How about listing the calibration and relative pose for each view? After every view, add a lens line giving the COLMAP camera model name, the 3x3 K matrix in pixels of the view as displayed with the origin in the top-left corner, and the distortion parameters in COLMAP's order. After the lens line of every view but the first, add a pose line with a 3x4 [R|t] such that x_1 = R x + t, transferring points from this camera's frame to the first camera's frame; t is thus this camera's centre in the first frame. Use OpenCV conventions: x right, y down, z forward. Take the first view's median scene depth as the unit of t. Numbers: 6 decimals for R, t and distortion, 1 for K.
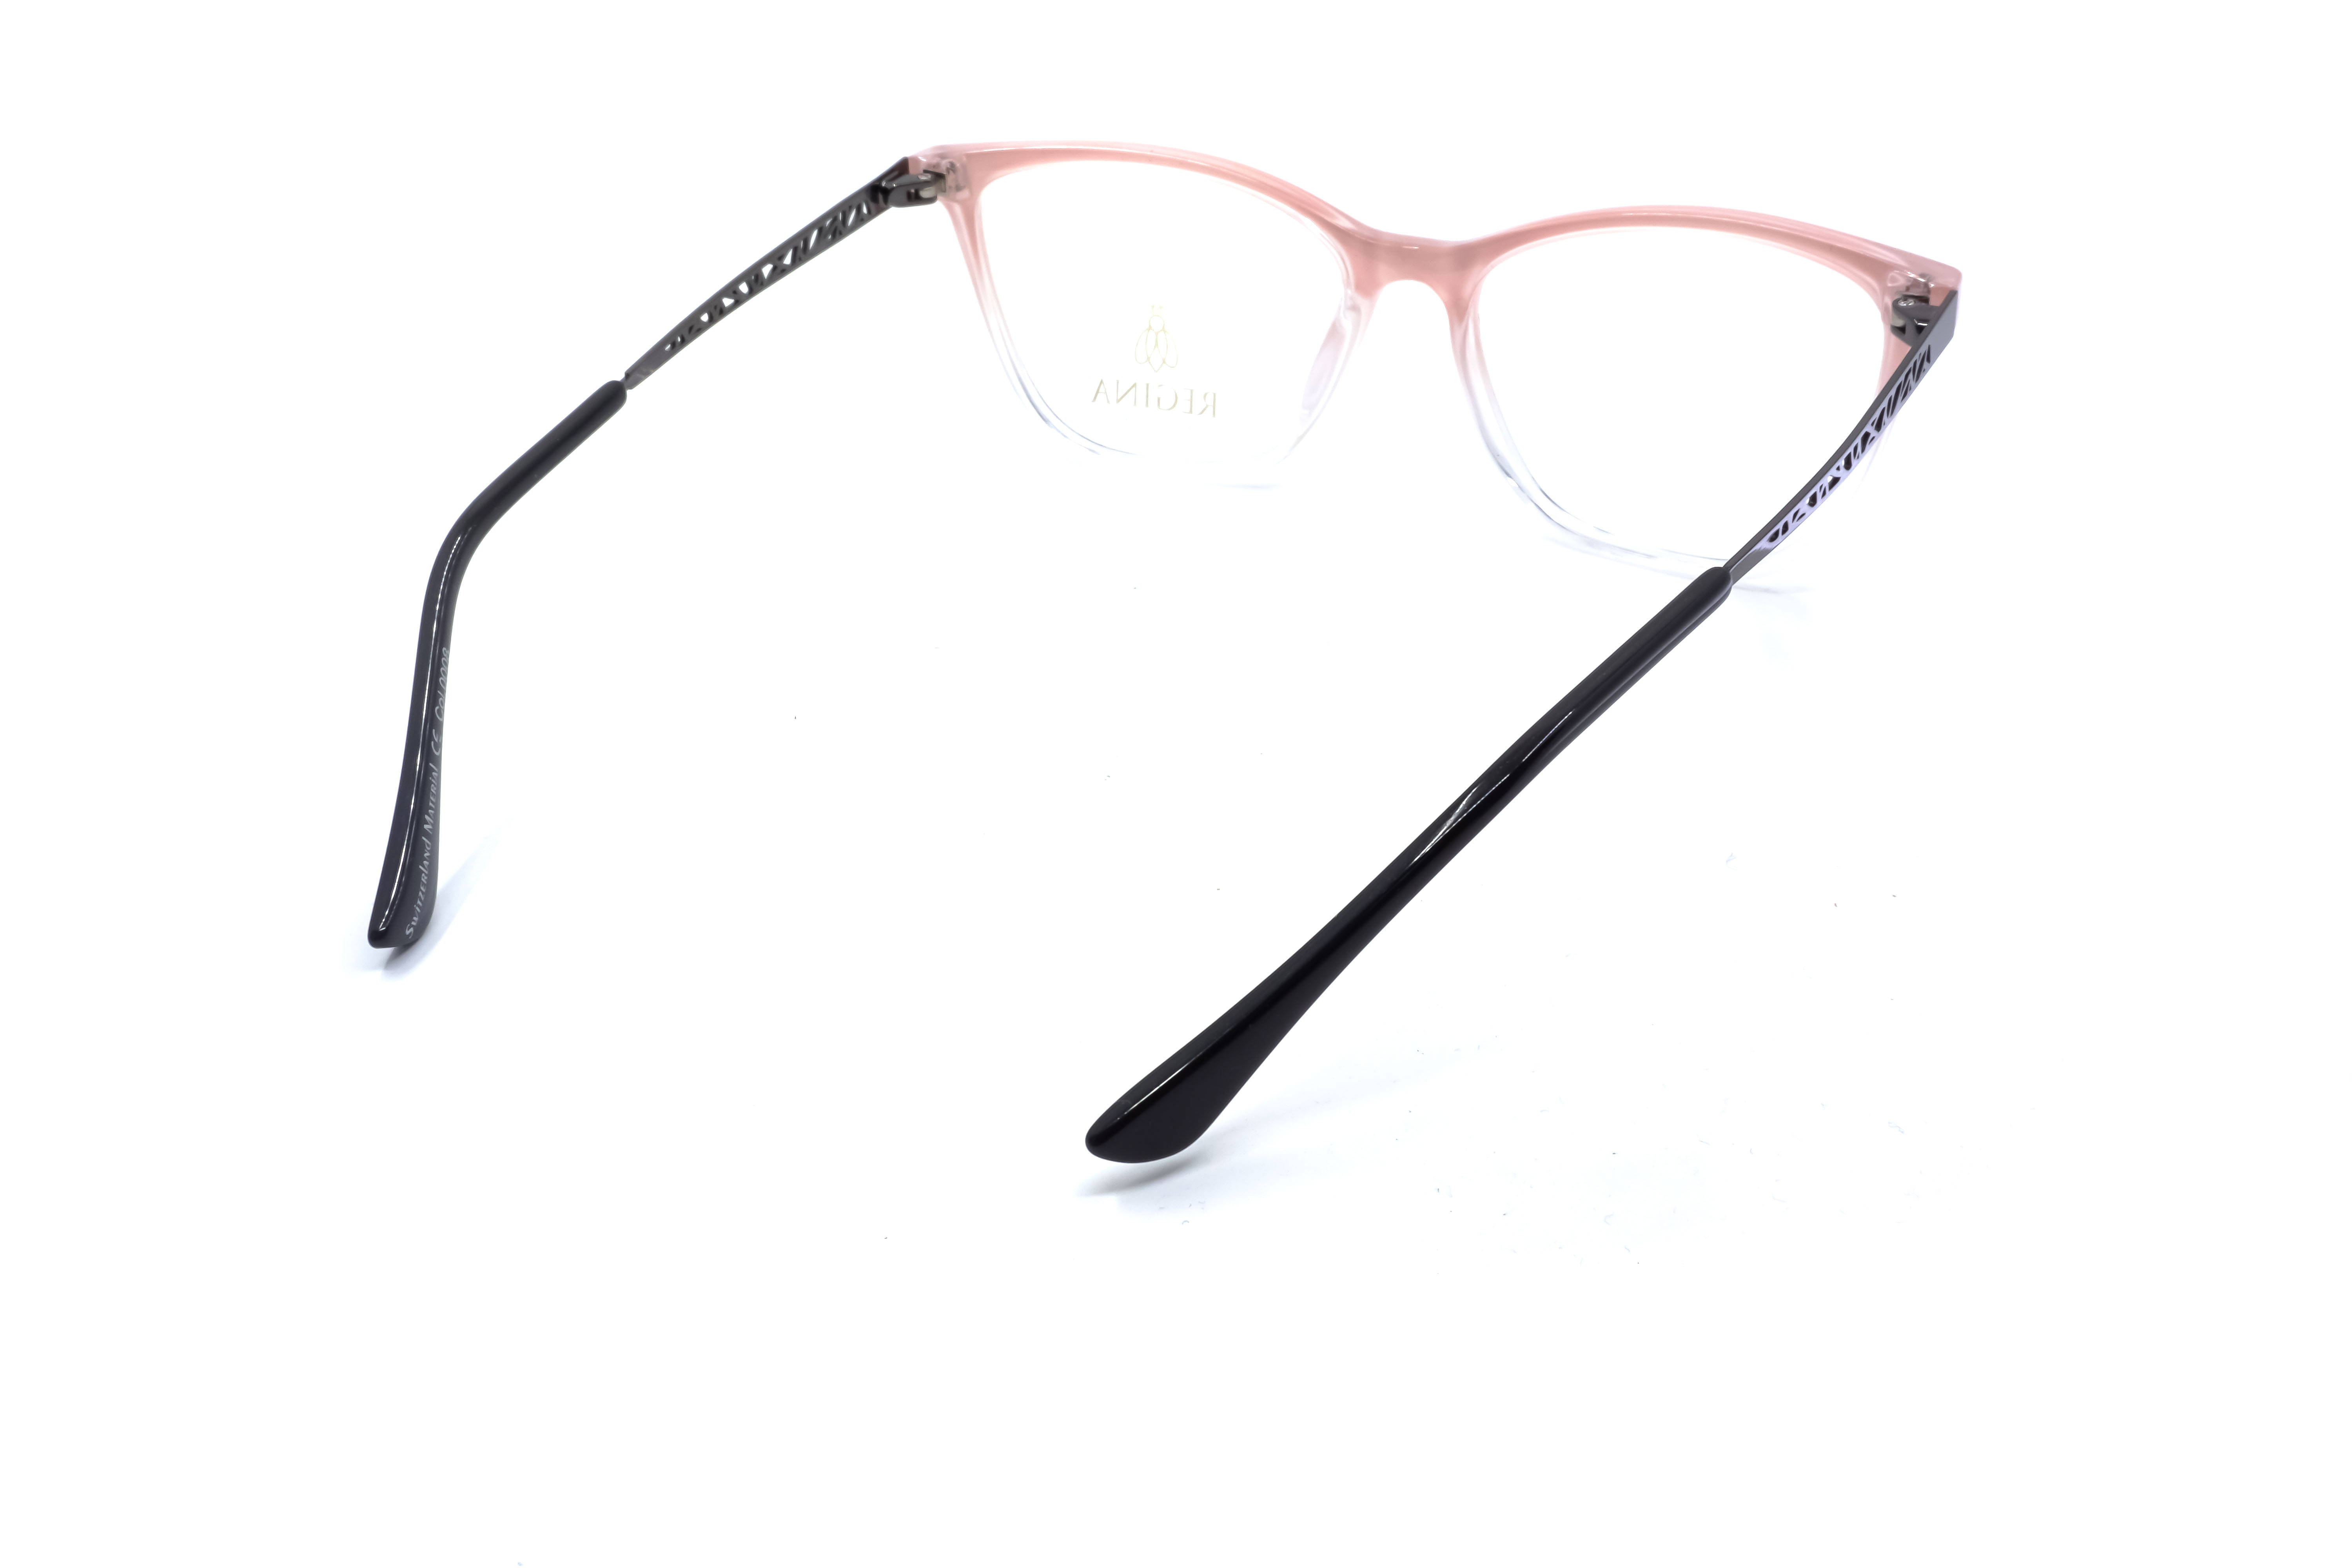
lens RADIAL K [[2292.7, 0, 1174.3], [0, 2292.7, 781.7], [0, 0, 1]] dist [-0.013752, -0.004783]
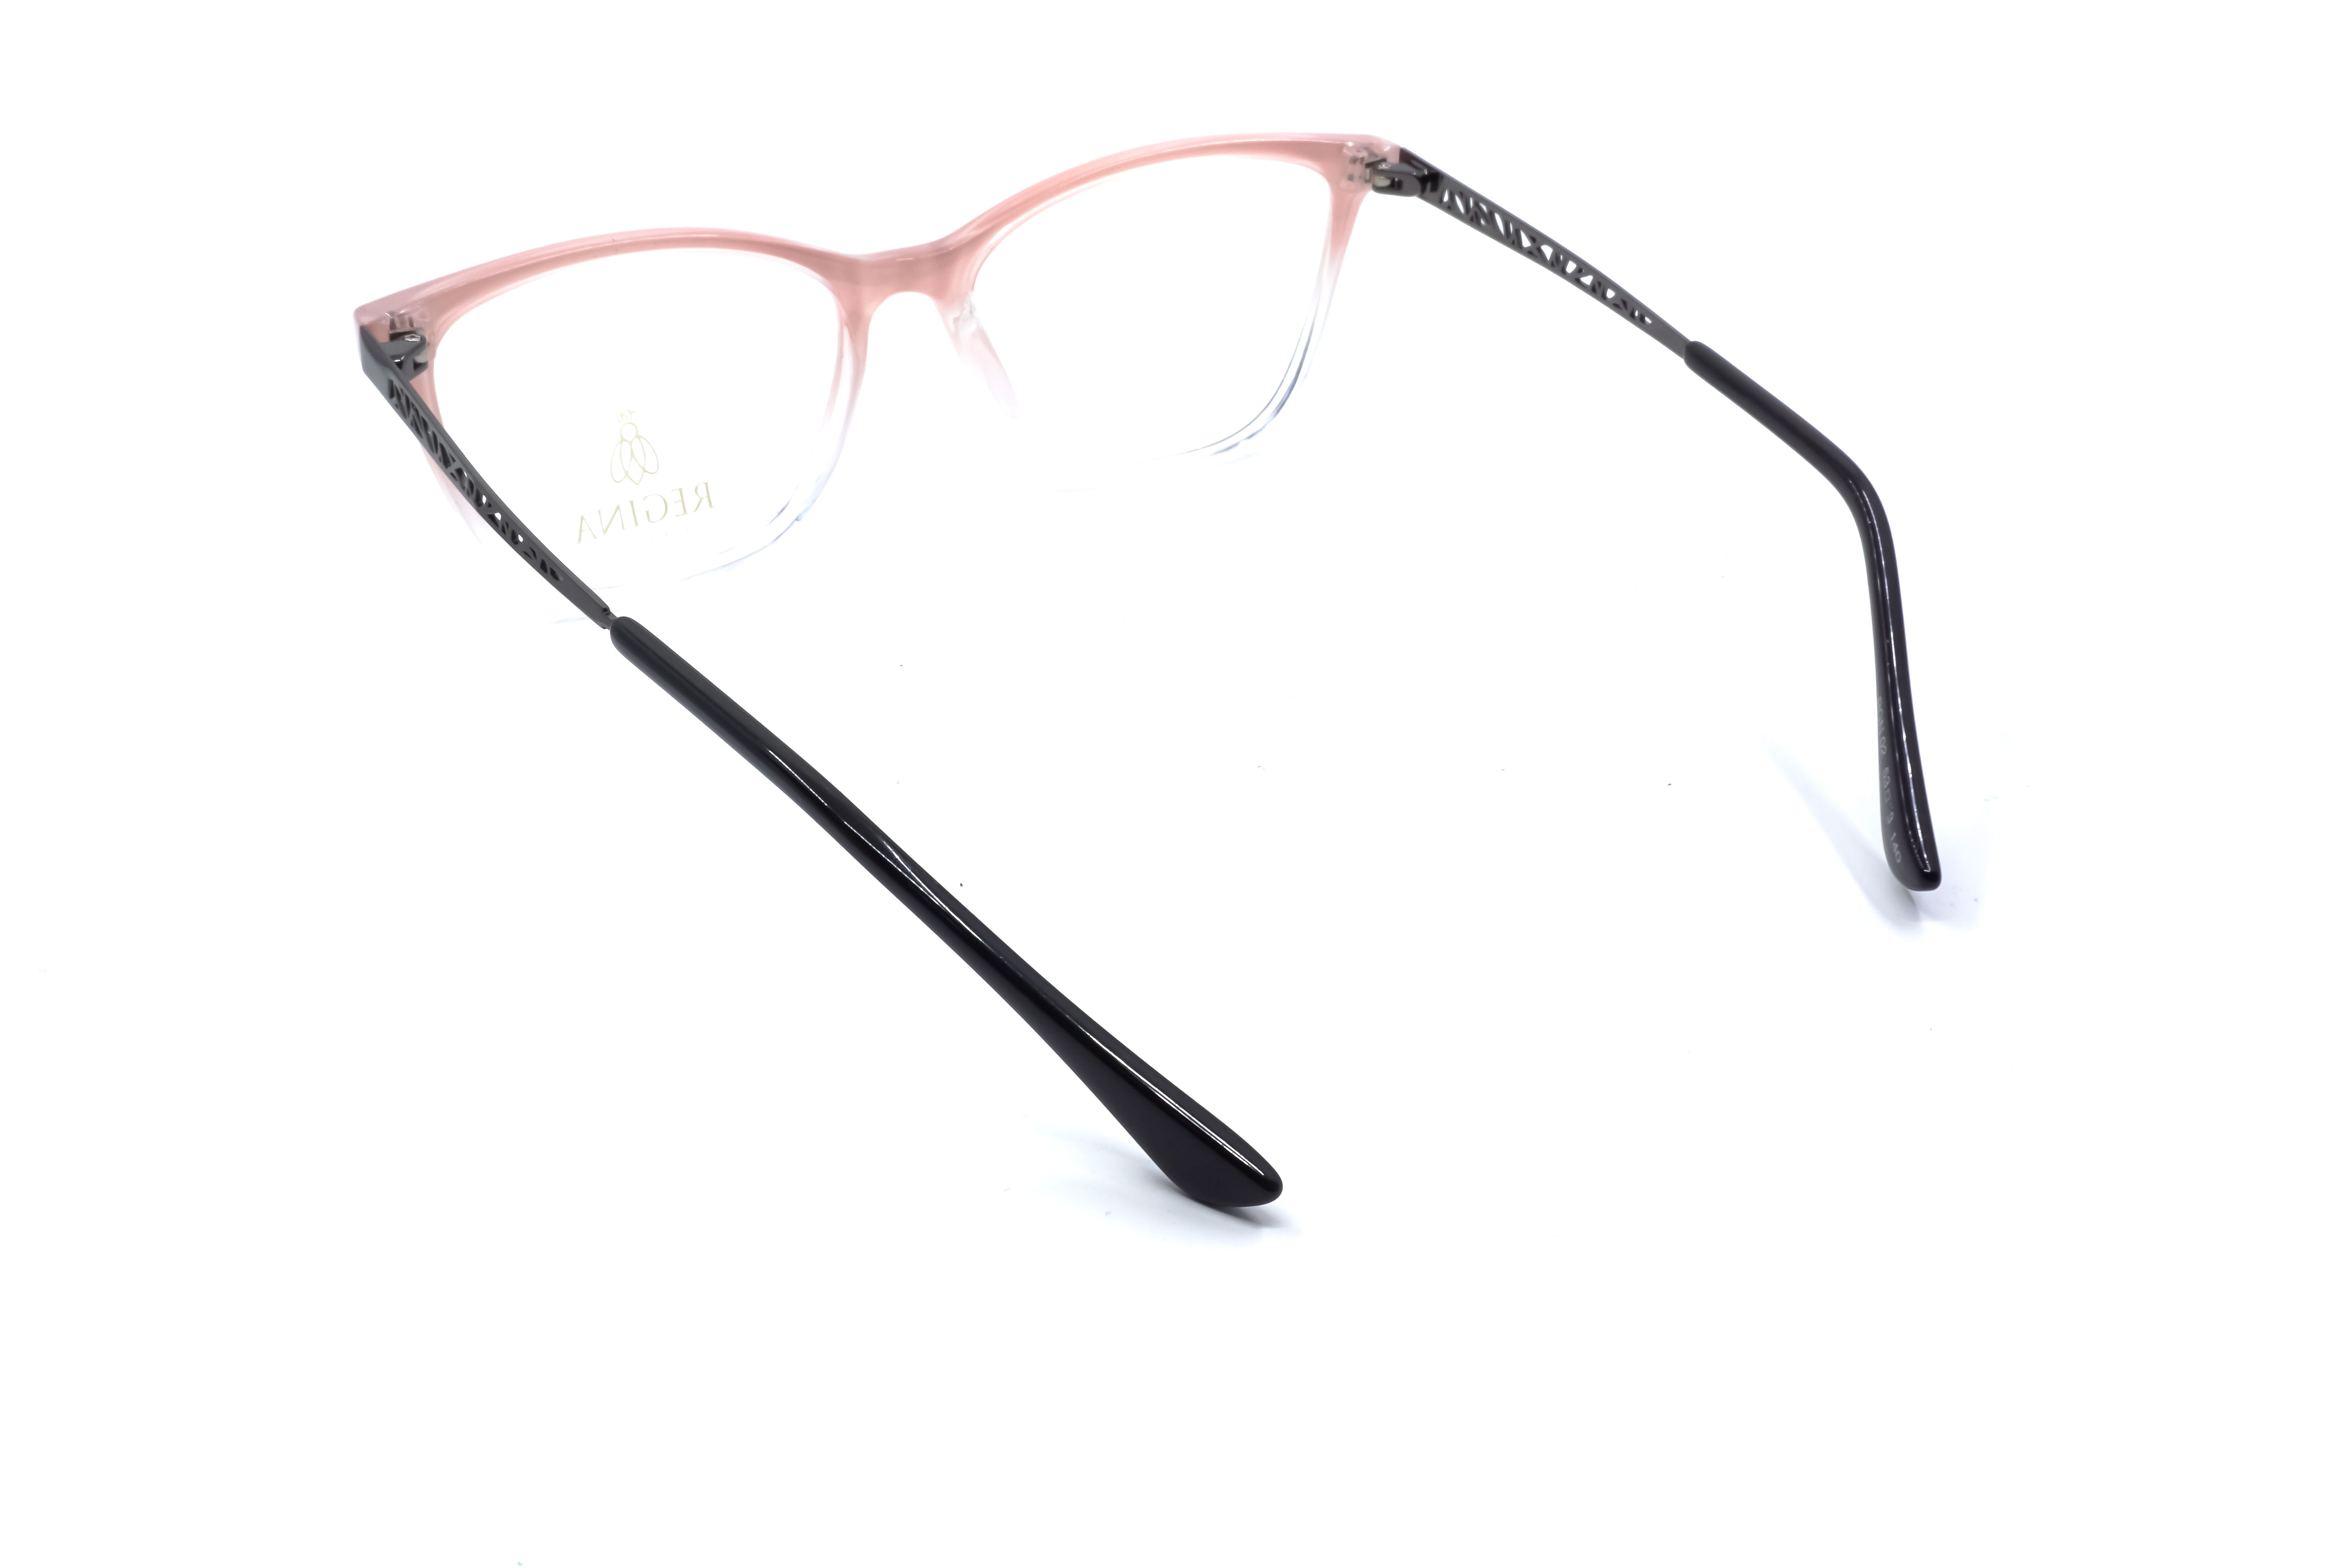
lens RADIAL K [[2306.5, 0, 1174.9], [0, 2306.5, 775.4], [0, 0, 1]] dist [-0.008755, -0.004237]
pose [[0.495748, -0.410470, 0.765342, -0.686792], [0.427002, 0.882584, 0.196760, -0.178407], [-0.756242, 0.229259, 0.612811, 0.339498]]
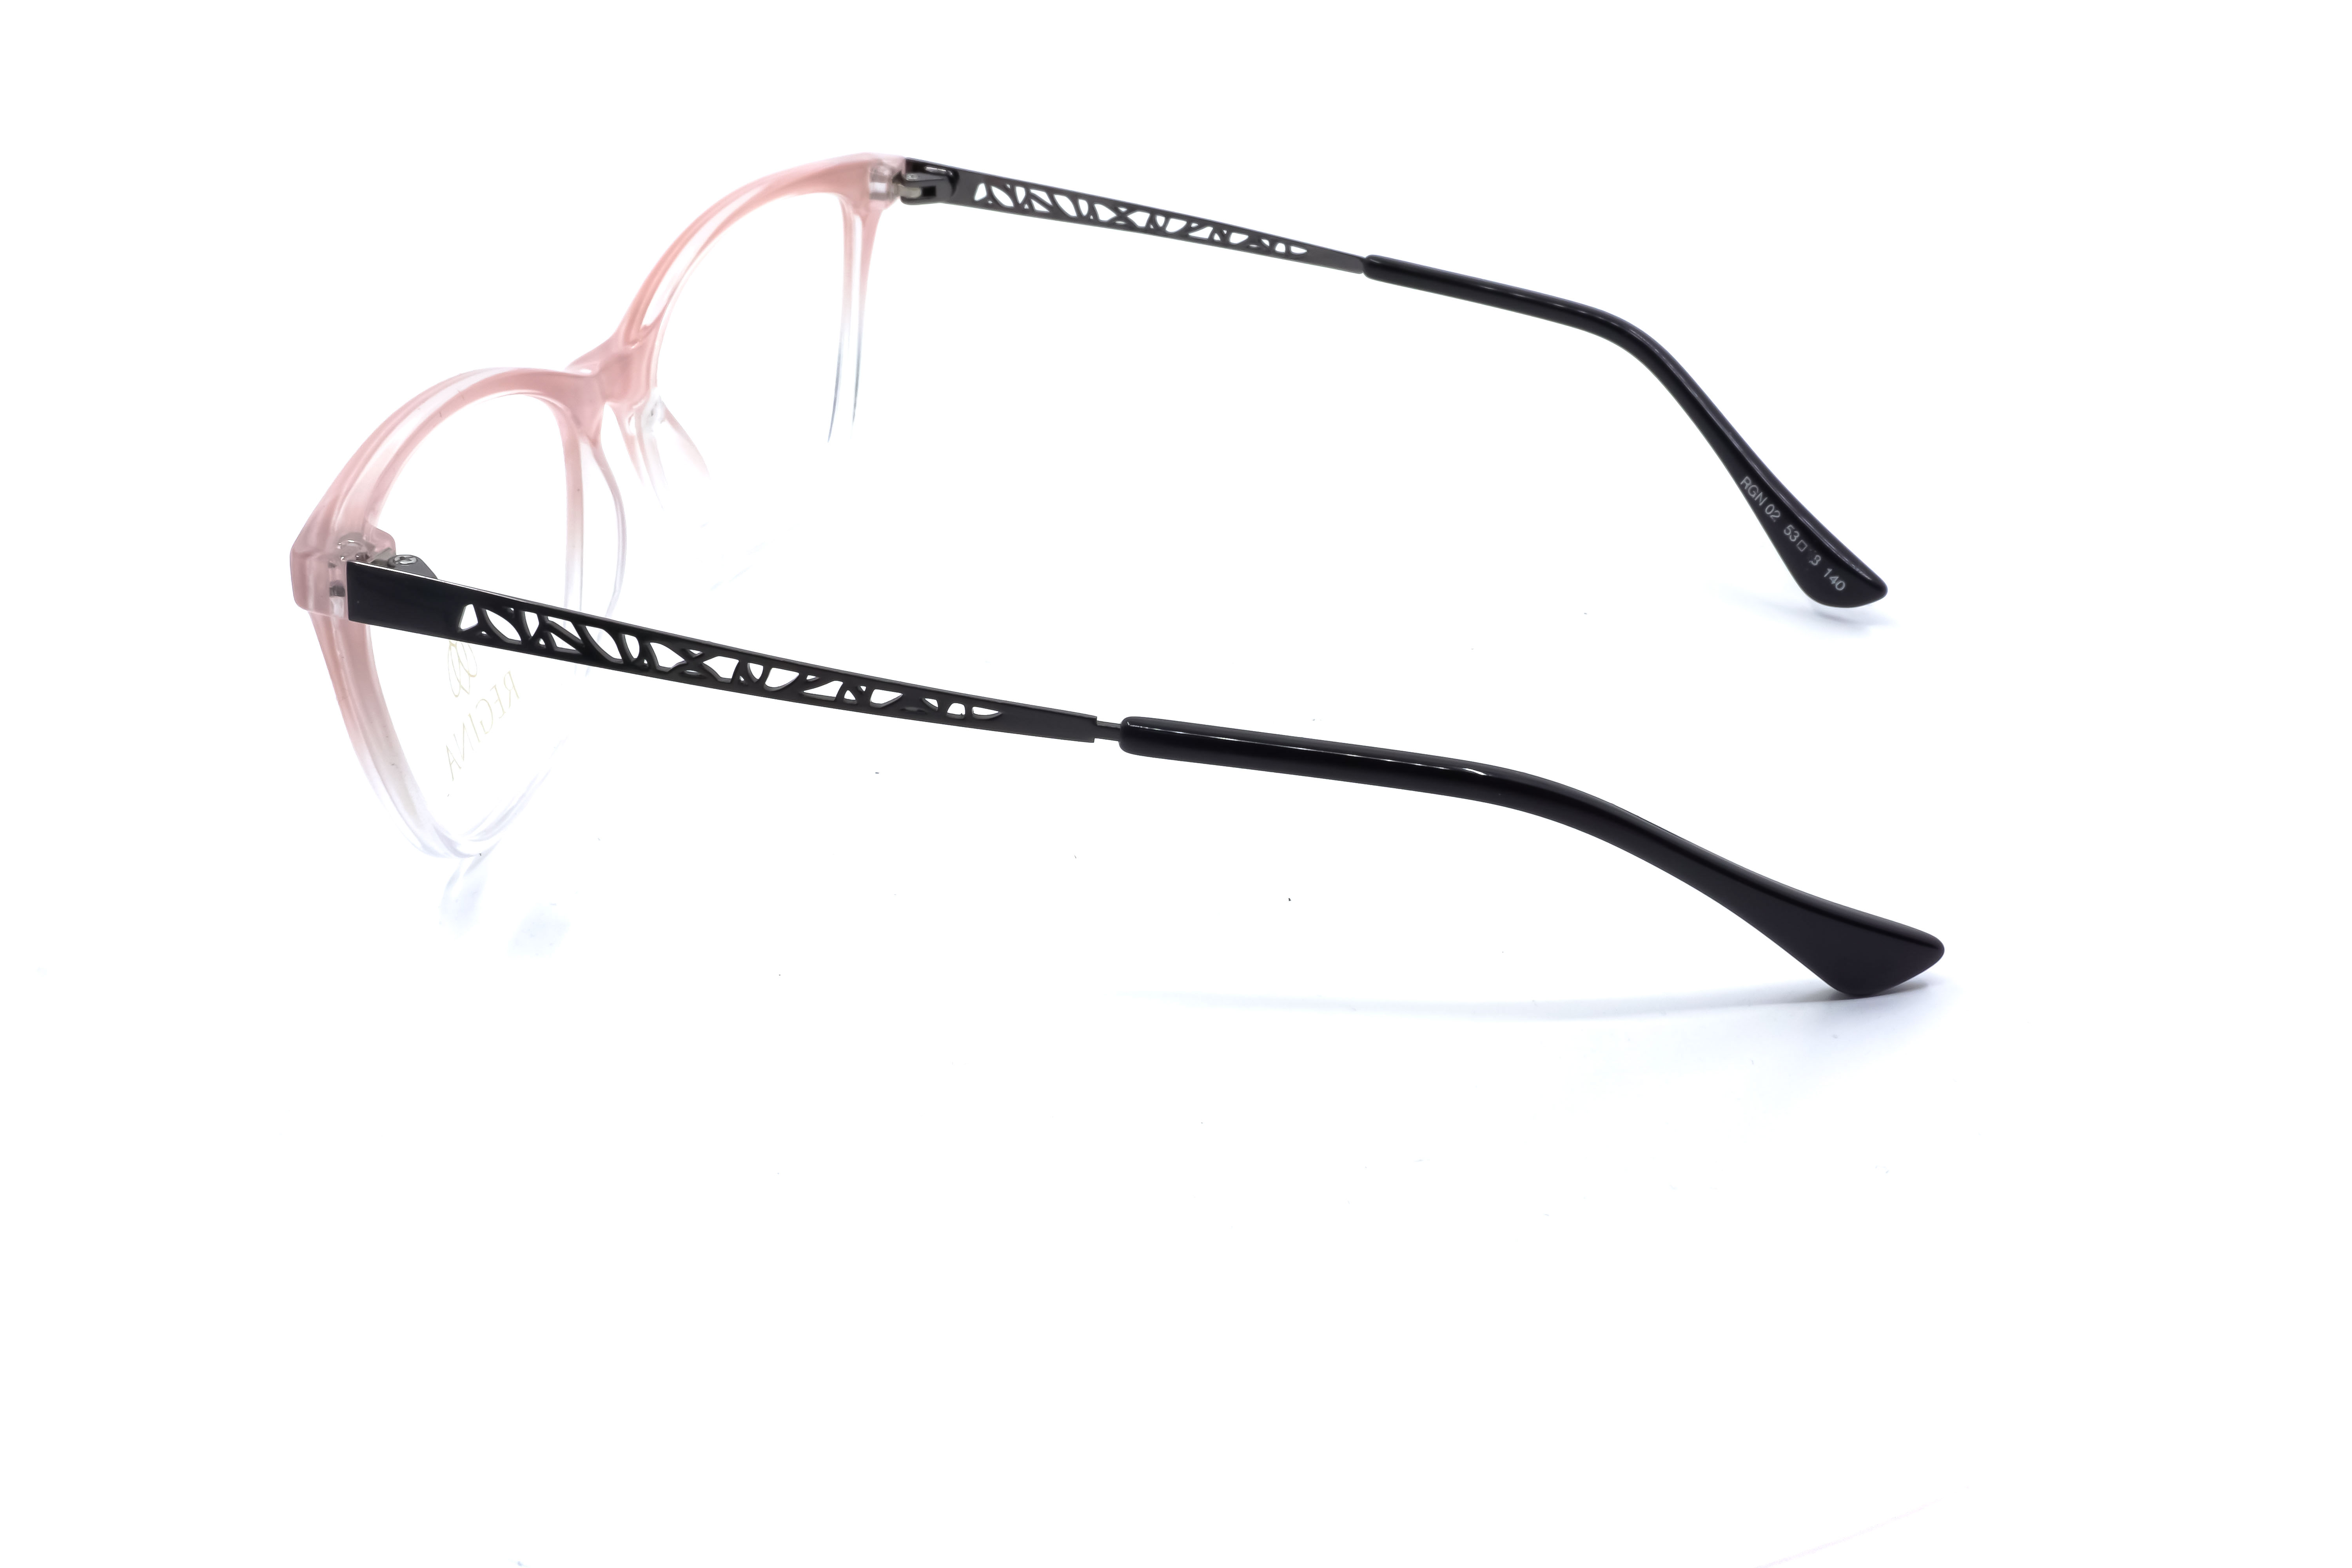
lens RADIAL K [[2265.4, 0, 1171.0], [0, 2265.4, 822.4], [0, 0, 1]] dist [0.001594, 0.003483]
pose [[-0.267033, -0.462809, 0.845282, -0.758014], [0.485337, 0.693189, 0.532858, -0.461470], [-0.832551, 0.552537, 0.039514, 0.865978]]
